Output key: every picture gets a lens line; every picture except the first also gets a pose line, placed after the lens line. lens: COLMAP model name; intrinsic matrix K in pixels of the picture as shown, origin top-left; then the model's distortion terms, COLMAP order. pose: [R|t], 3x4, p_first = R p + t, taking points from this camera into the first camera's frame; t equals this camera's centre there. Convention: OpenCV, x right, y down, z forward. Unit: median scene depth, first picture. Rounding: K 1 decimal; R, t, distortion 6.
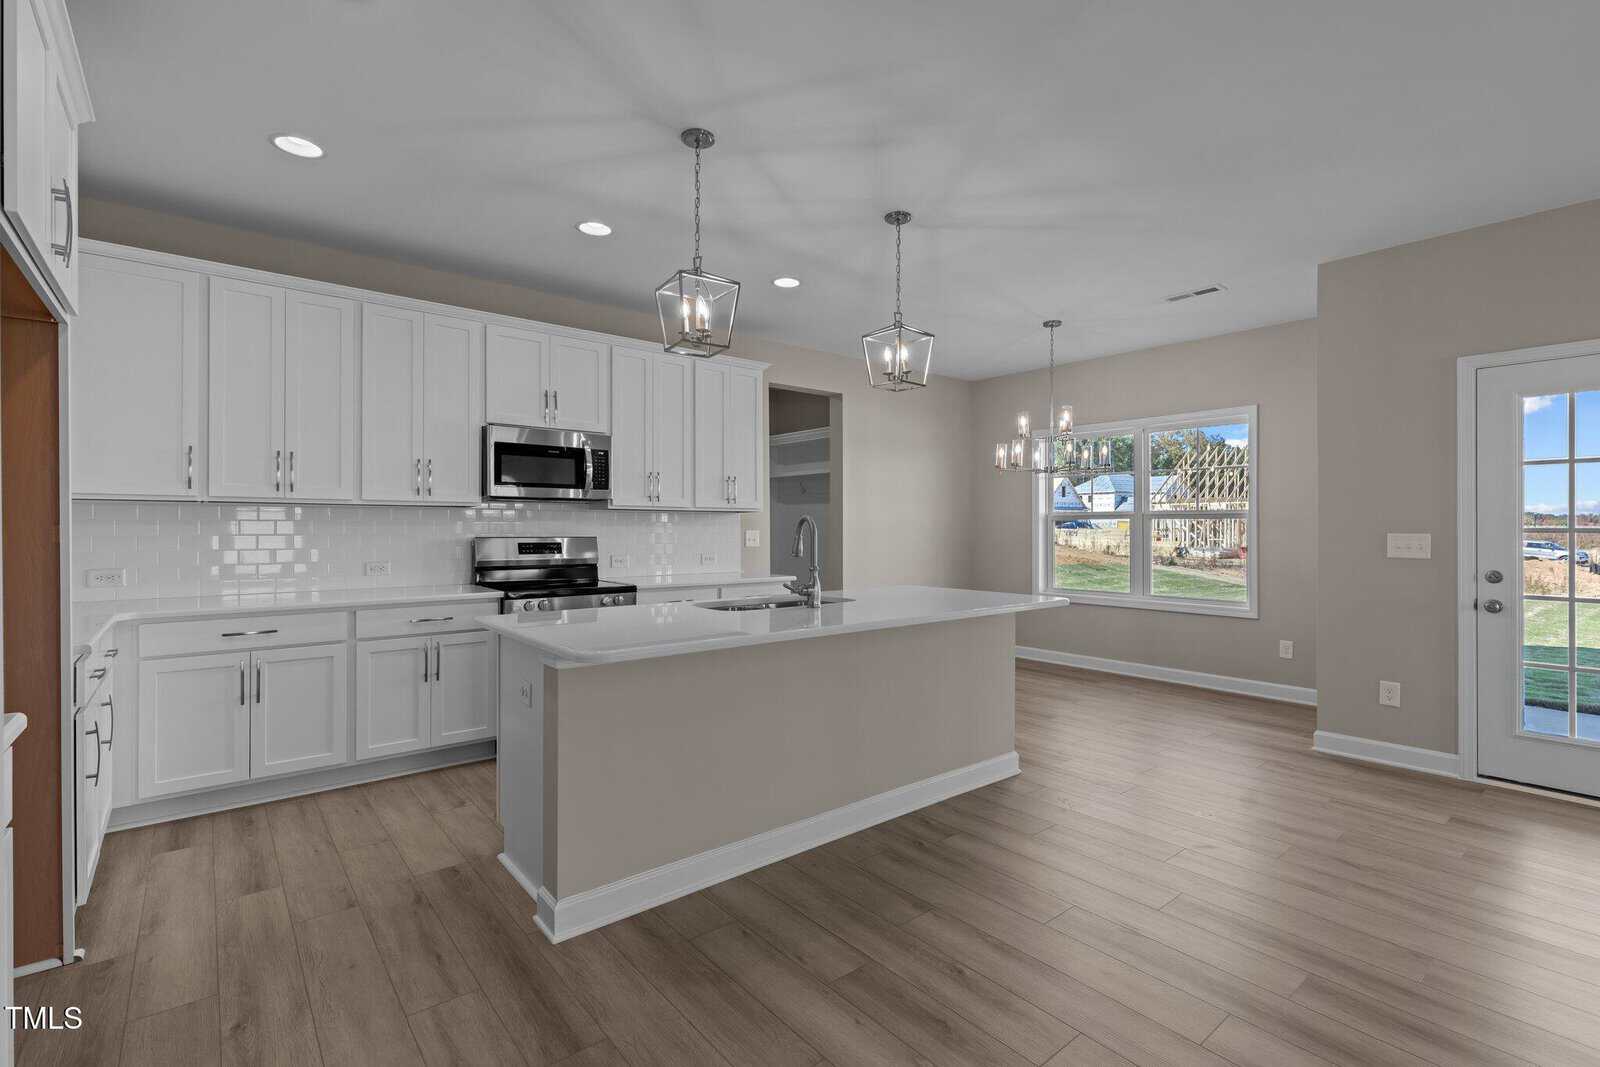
lens RADIAL K [[721.8, 0, 814.2], [0, 721.8, 525.5], [0, 0, 1]] dist [0.005742, -0.000885]
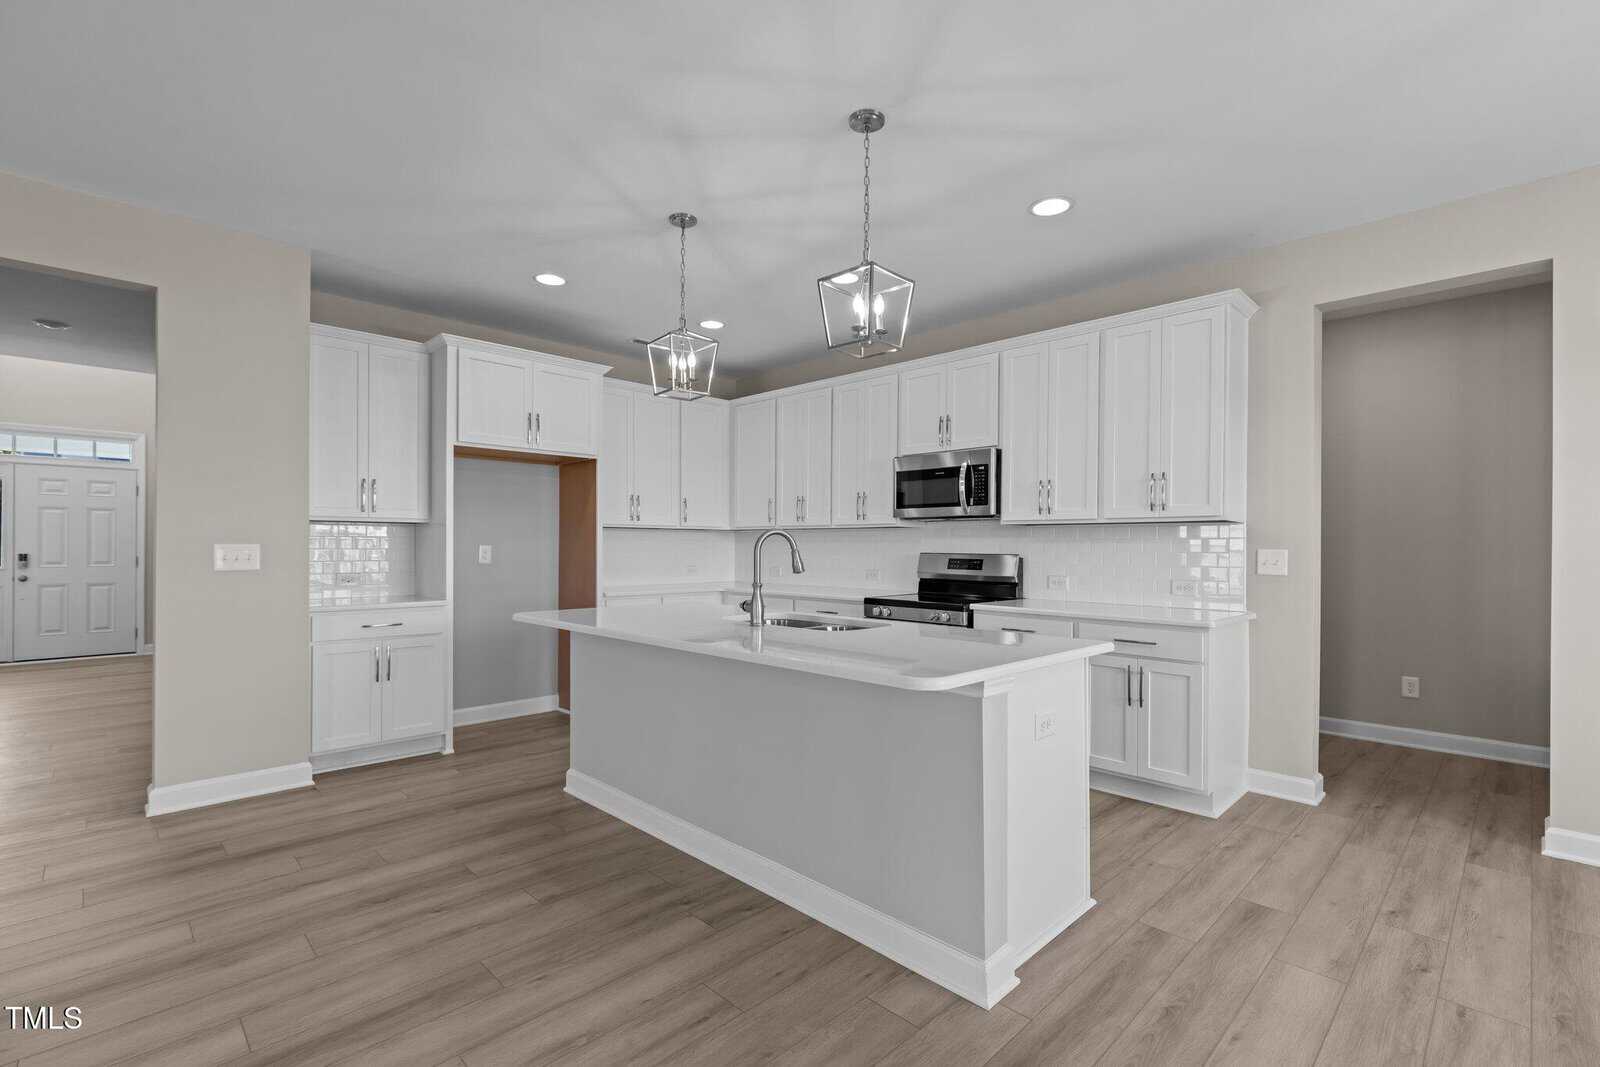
lens RADIAL K [[721.8, 0, 809.1], [0, 721.8, 543.9], [0, 0, 1]] dist [0.005742, -0.000885]
pose [[0.088792, -0.001759, -0.996049, 0.520007], [-0.000872, 0.999998, -0.001844, 0.003681], [0.996050, 0.001033, 0.088790, 0.539574]]
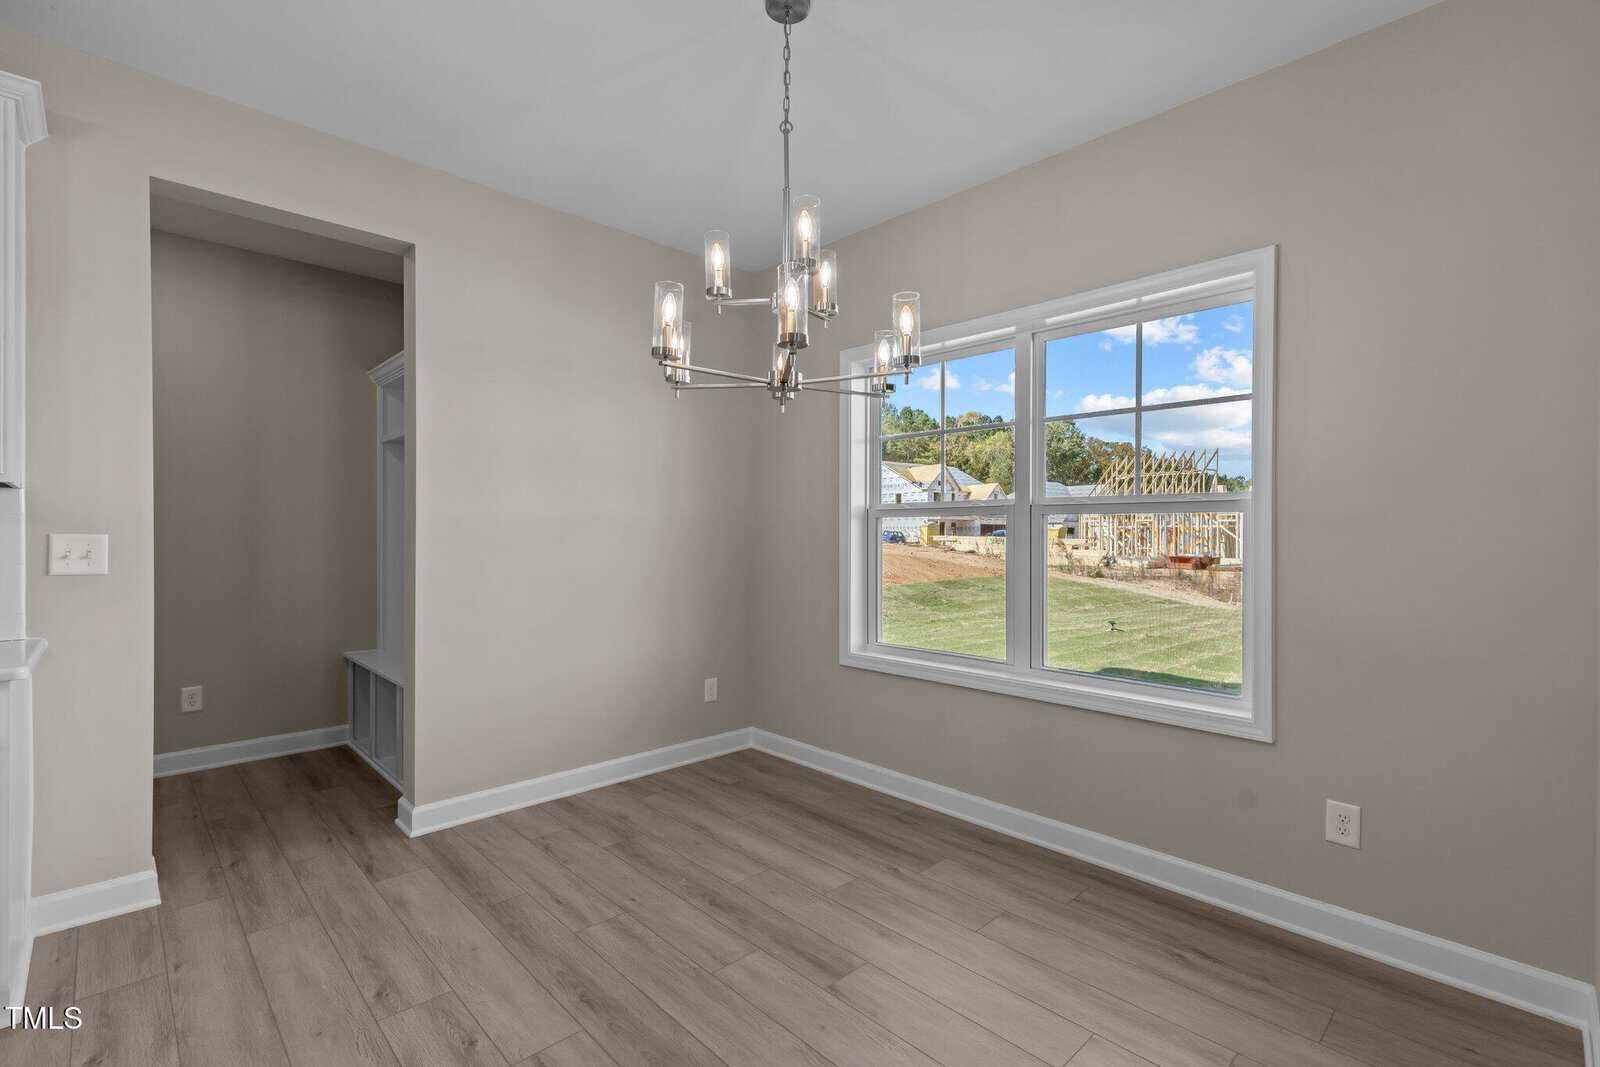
lens RADIAL K [[721.8, 0, 804.4], [0, 721.8, 535.5], [0, 0, 1]] dist [0.005742, -0.000885]
pose [[0.997511, 0.005744, 0.070279, 0.293342], [-0.006089, 0.999970, 0.004698, 0.003327], [-0.070249, -0.005114, 0.997516, 0.571761]]
